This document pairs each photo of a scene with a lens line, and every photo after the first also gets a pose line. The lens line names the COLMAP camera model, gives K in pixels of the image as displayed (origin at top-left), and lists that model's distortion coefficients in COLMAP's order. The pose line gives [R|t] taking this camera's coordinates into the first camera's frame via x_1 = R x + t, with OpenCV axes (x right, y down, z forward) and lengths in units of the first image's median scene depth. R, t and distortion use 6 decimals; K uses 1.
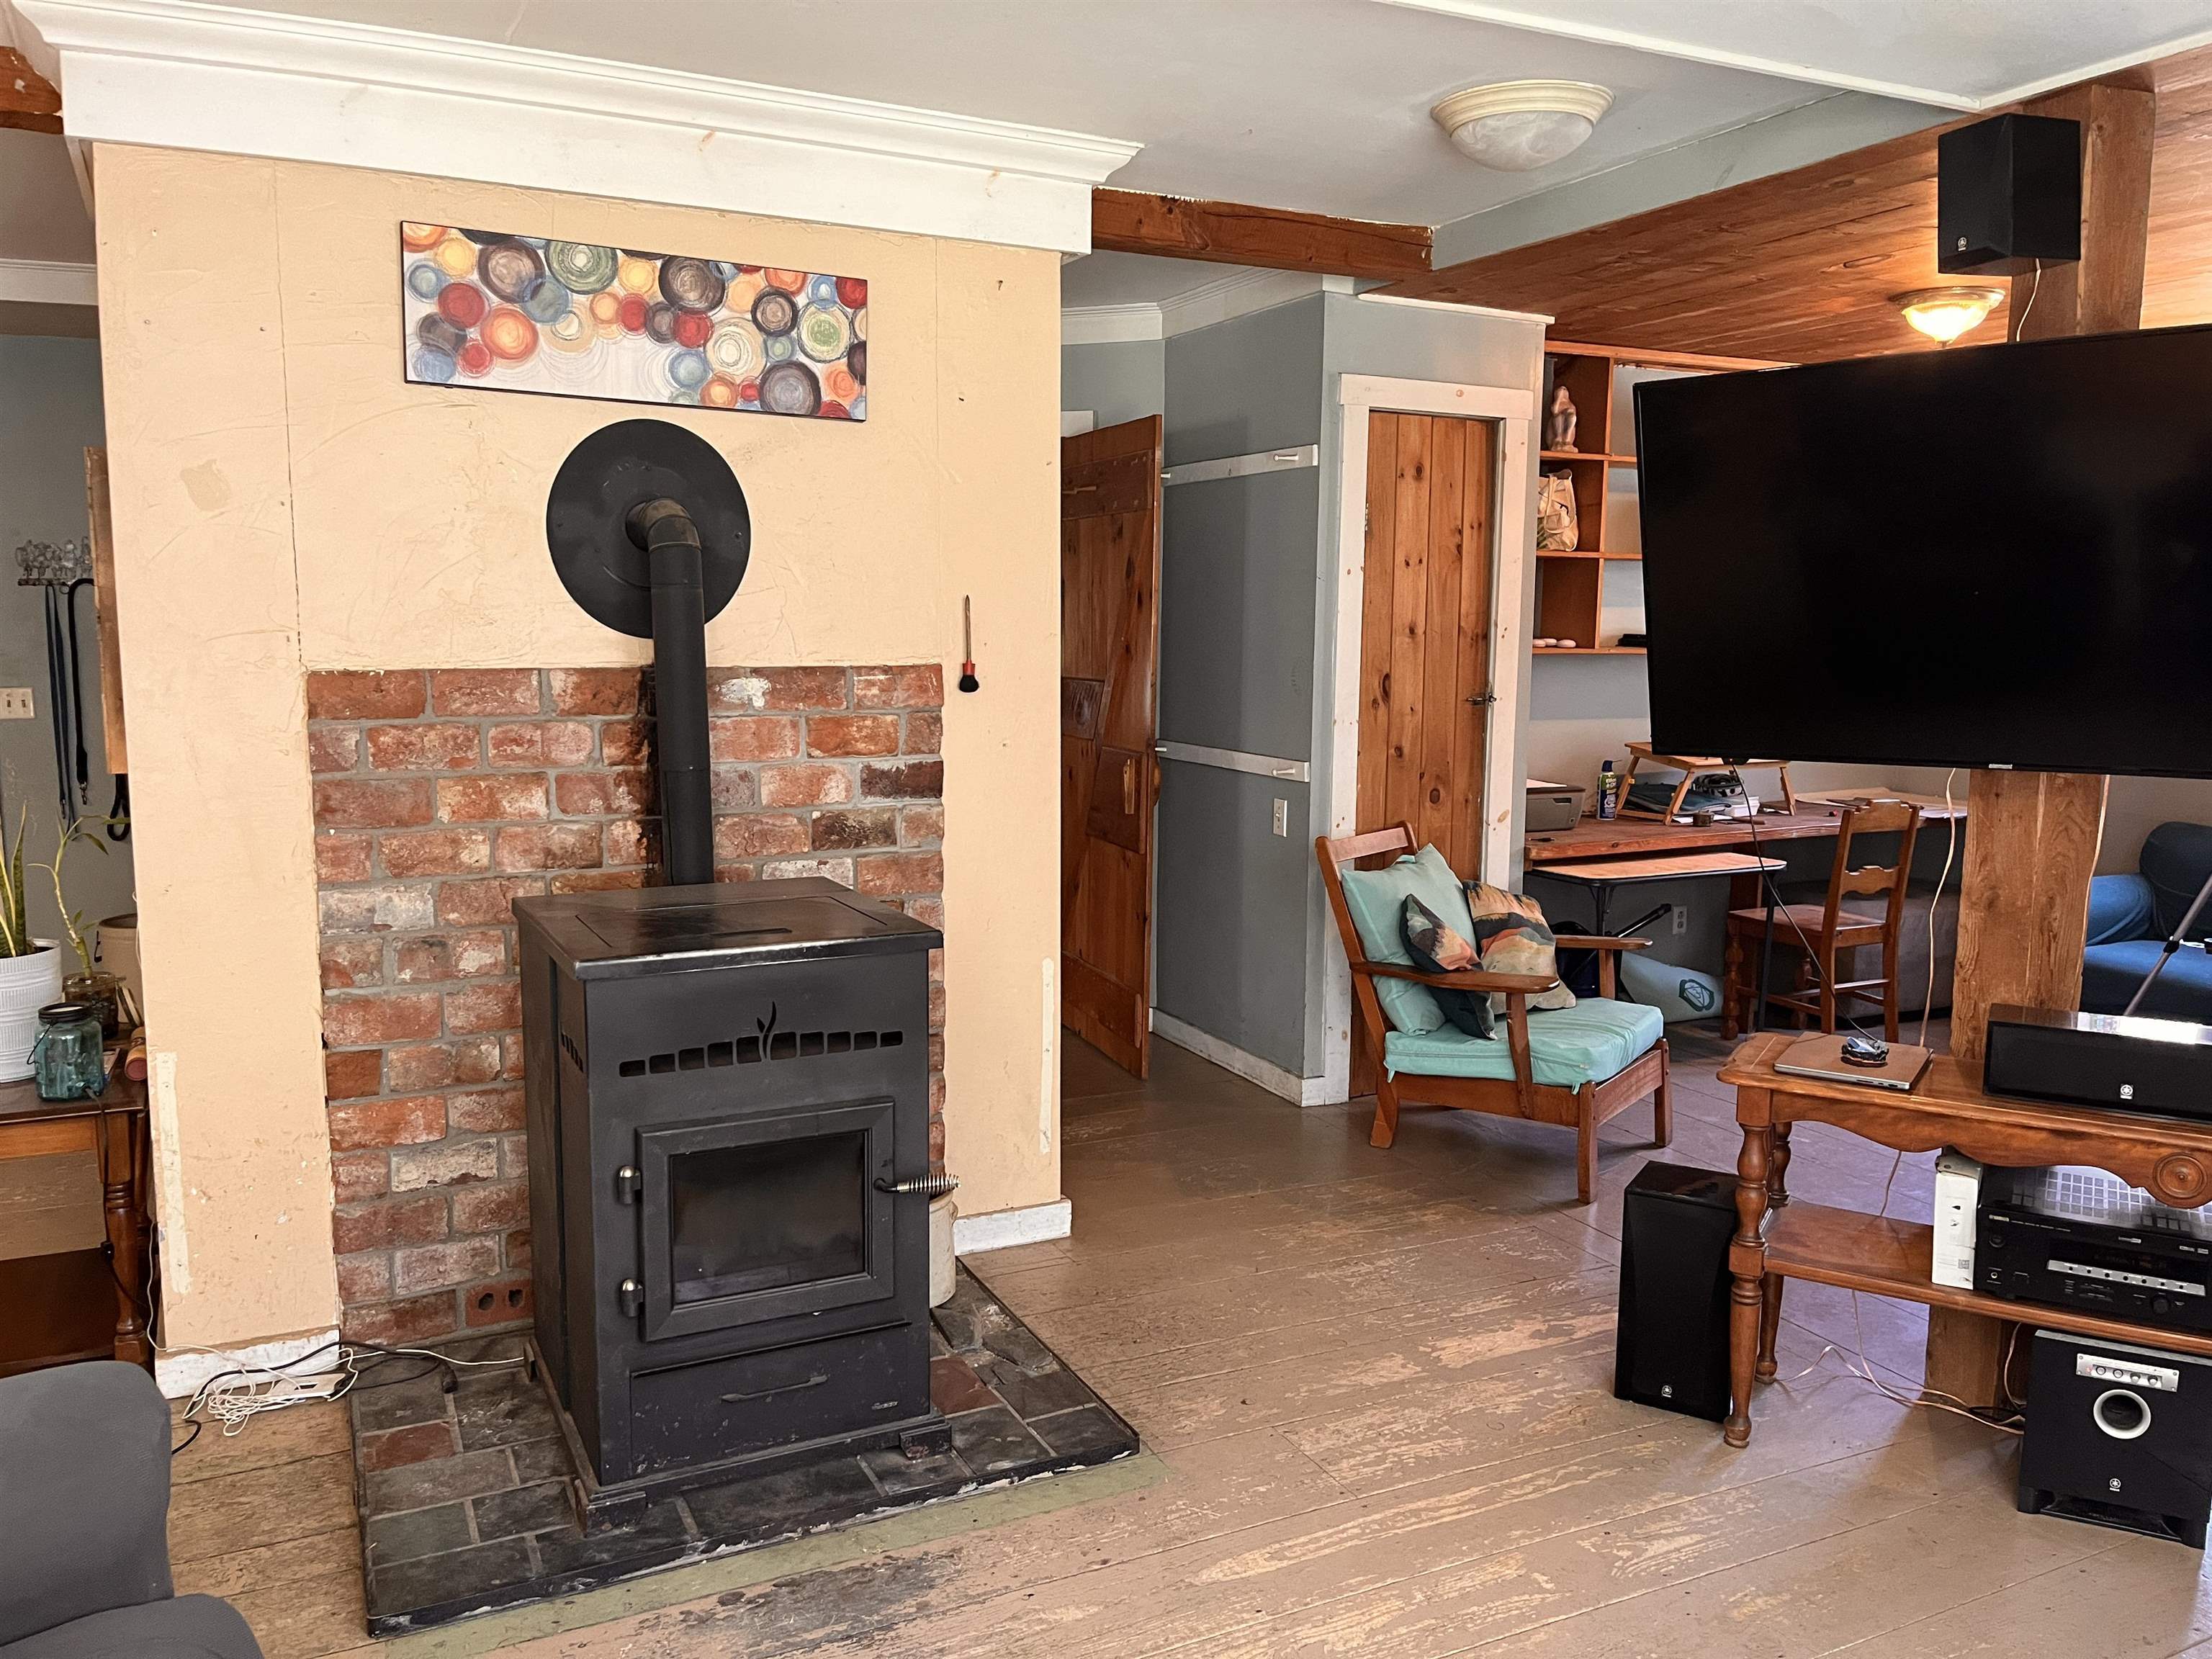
lens RADIAL K [[1670.6, 0, 1091.8], [0, 1670.6, 829.0], [0, 0, 1]] dist [0.063770, -0.090372]
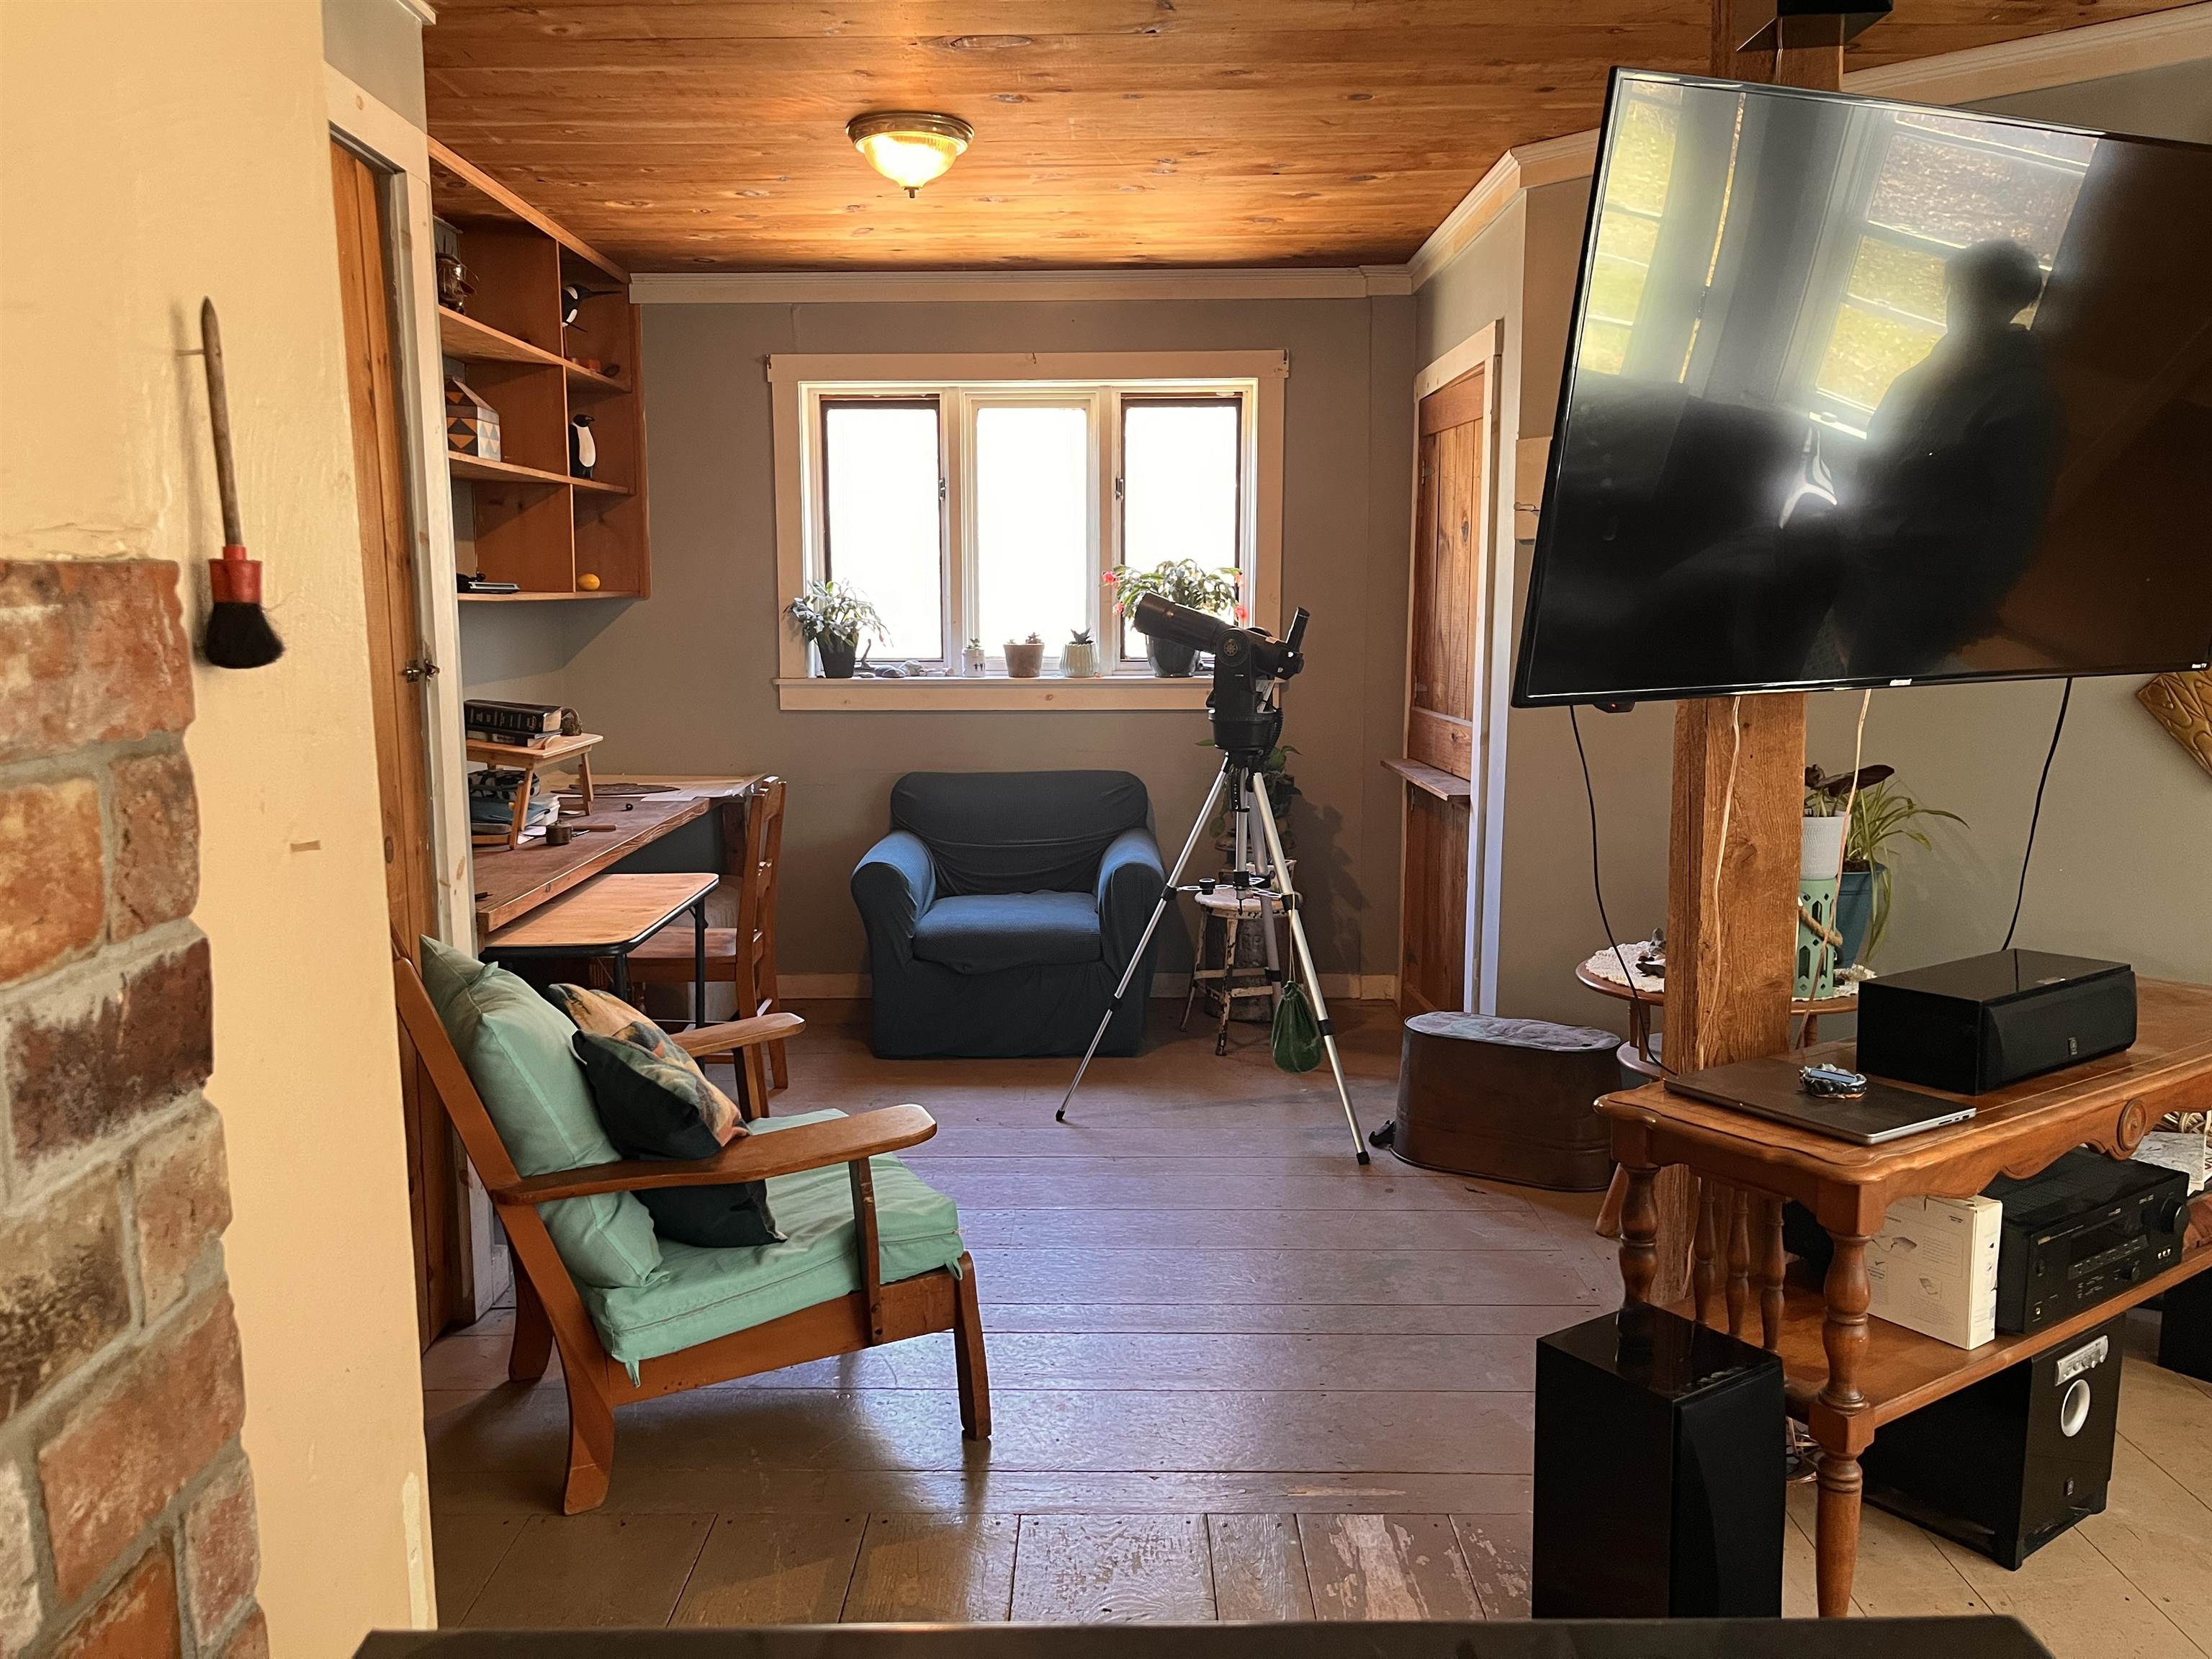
lens RADIAL K [[1670.6, 0, 1109.0], [0, 1670.6, 828.0], [0, 0, 1]] dist [0.063770, -0.090372]
pose [[0.435685, -0.128981, 0.890810, -0.259747], [0.120676, 0.989115, 0.084193, -0.063142], [-0.891973, 0.070817, 0.446507, 0.762298]]
